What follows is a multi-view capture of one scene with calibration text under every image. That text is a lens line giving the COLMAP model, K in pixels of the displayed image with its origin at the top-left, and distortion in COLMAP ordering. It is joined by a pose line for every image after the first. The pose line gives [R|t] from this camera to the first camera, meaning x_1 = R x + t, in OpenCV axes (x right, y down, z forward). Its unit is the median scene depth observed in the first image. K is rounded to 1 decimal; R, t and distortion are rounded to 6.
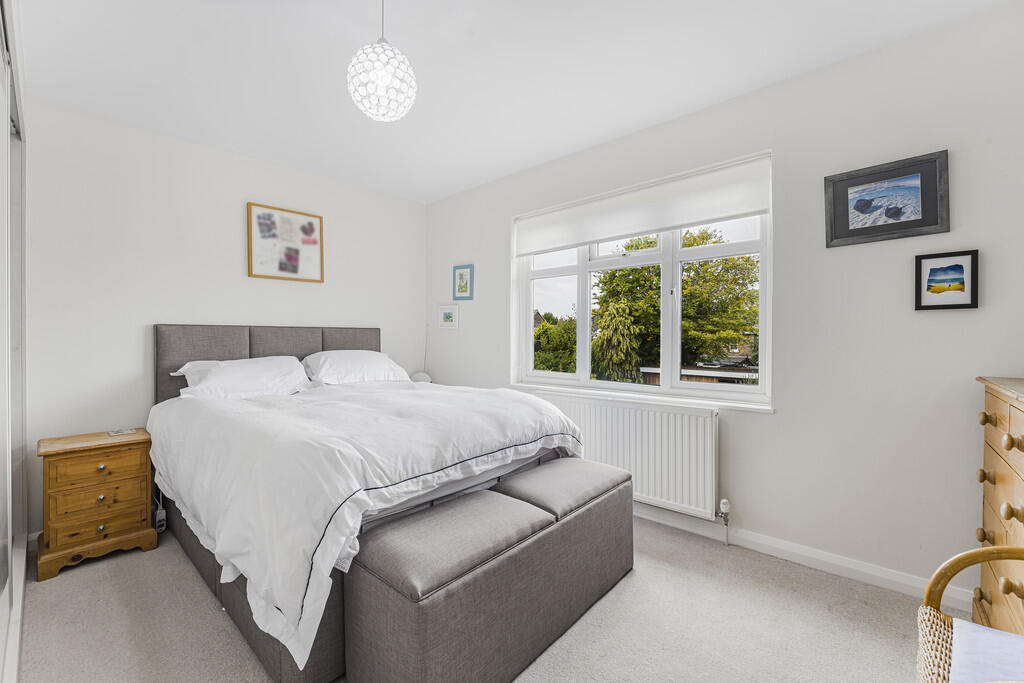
lens RADIAL K [[420.6, 0, 510.9], [0, 420.6, 340.8], [0, 0, 1]] dist [-0.004814, -0.000142]
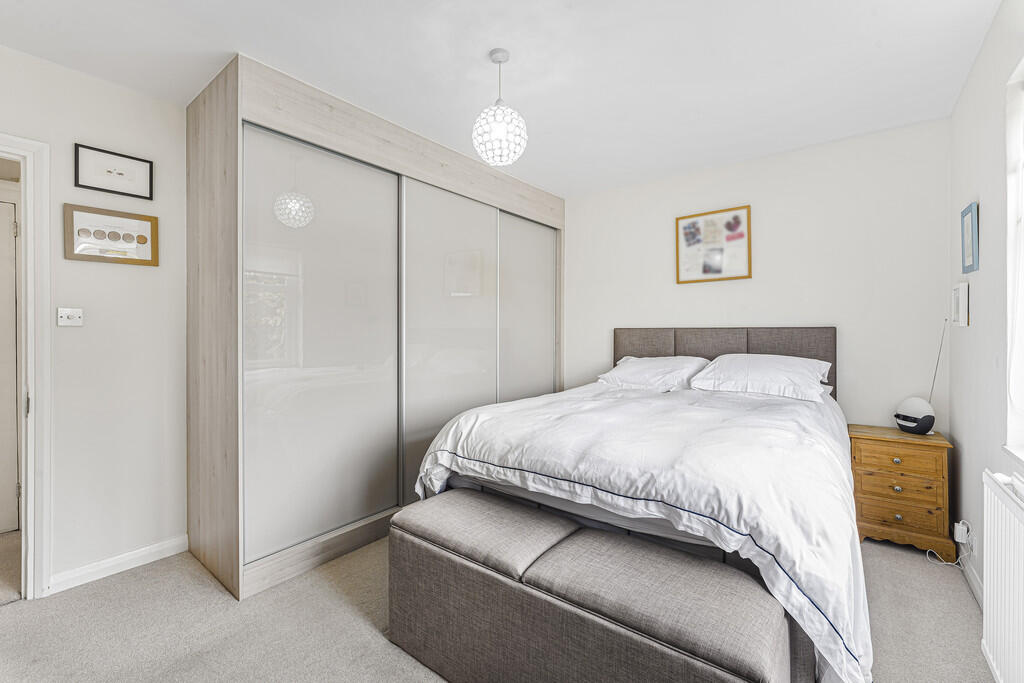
lens RADIAL K [[420.6, 0, 511.9], [0, 420.6, 332.8], [0, 0, 1]] dist [-0.004814, -0.000142]
pose [[0.074835, 0.002122, -0.997194, 0.513651], [-0.008762, 0.999961, 0.001471, -0.022301], [0.997157, 0.008628, 0.074851, 0.529594]]
